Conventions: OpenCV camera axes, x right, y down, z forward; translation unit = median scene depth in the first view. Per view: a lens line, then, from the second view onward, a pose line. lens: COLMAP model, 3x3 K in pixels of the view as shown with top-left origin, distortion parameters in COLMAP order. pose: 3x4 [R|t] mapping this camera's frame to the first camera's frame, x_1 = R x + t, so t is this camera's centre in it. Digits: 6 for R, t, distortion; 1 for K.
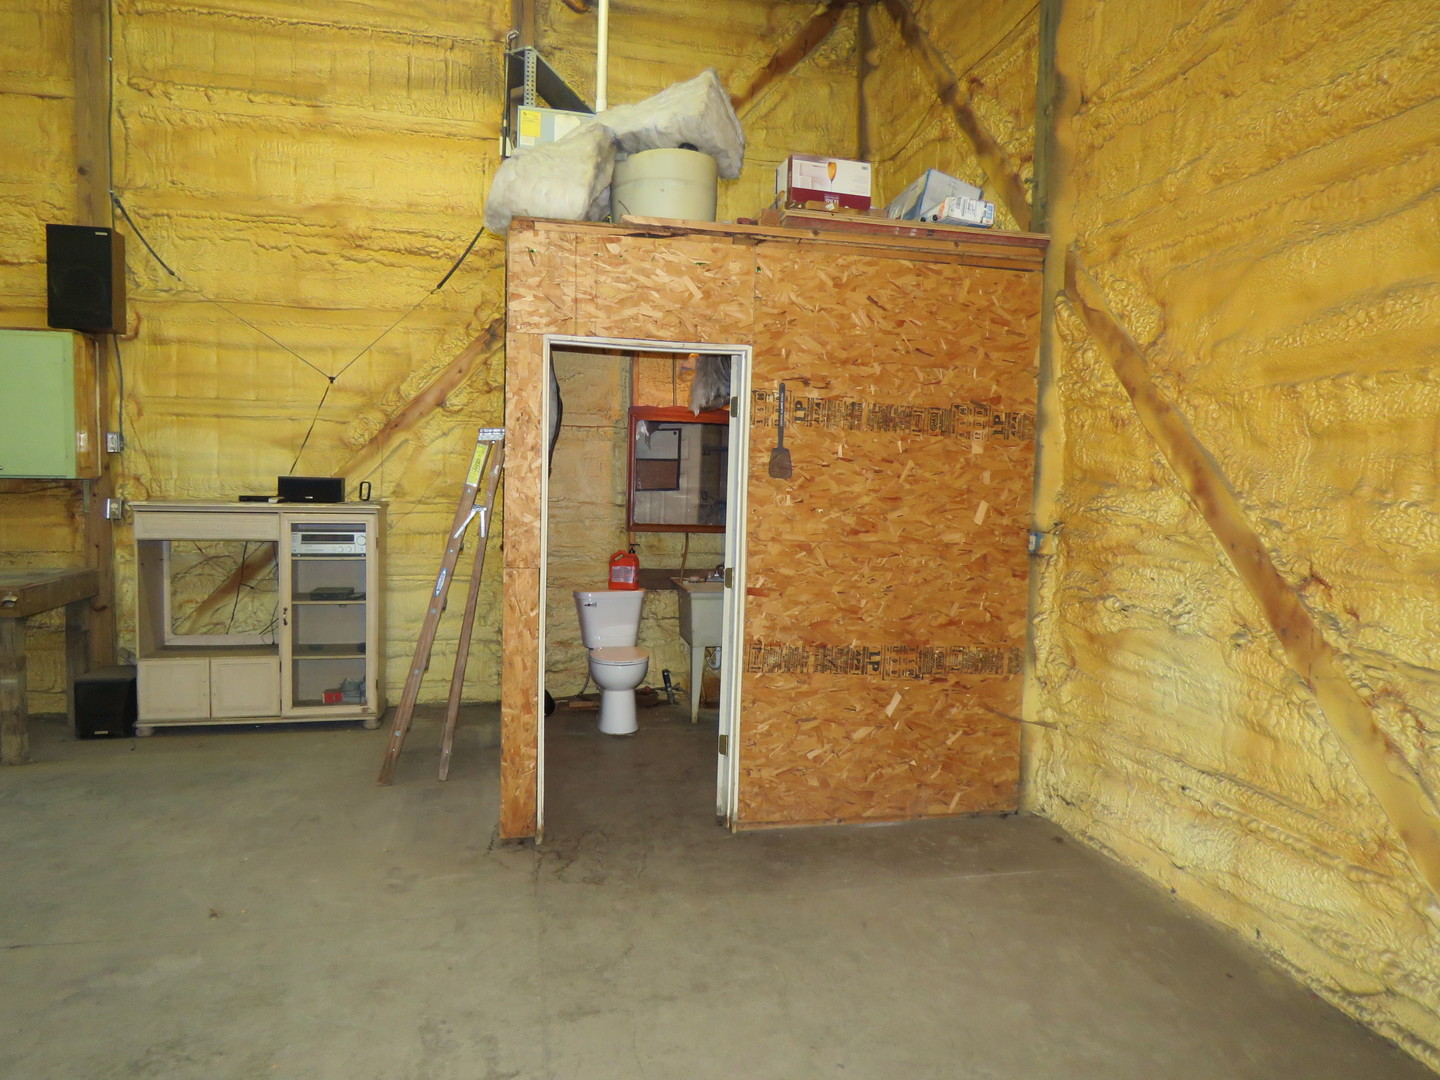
lens RADIAL K [[915.5, 0, 720.0], [0, 915.5, 540.0], [0, 0, 1]] dist [-0.002387, -0.003205]
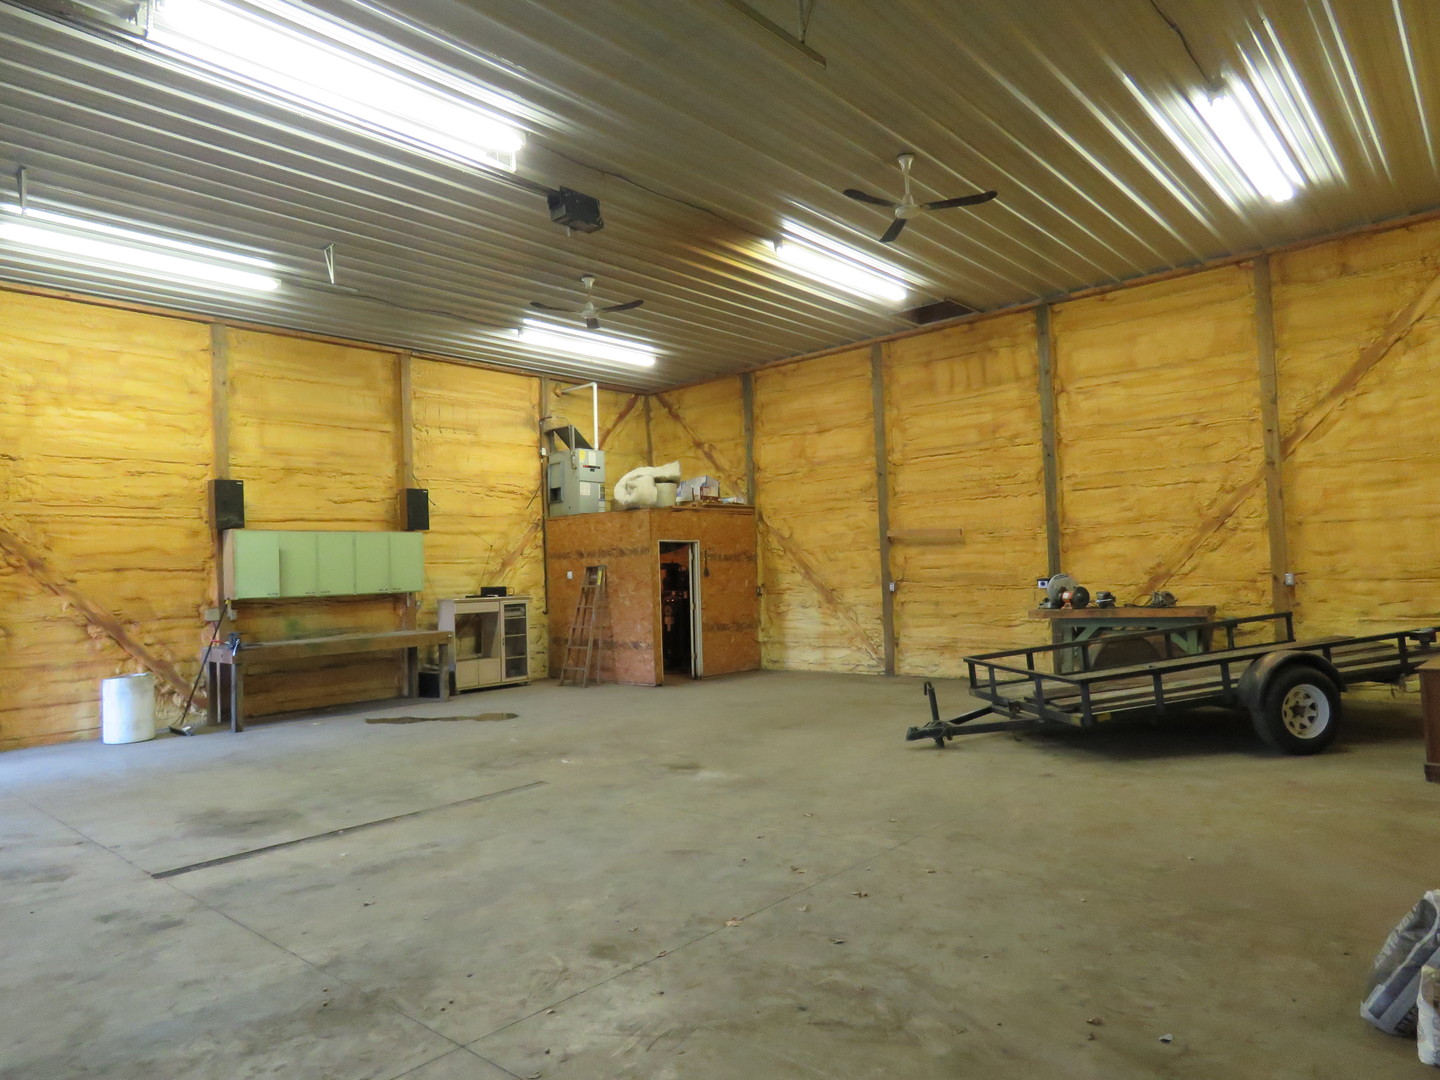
lens RADIAL K [[915.5, 0, 720.0], [0, 915.5, 540.0], [0, 0, 1]] dist [-0.002387, -0.003205]
pose [[0.804312, -0.029375, 0.593480, -1.510489], [0.089005, 0.993465, -0.071451, 0.039362], [-0.587503, 0.110292, 0.801671, -1.430824]]
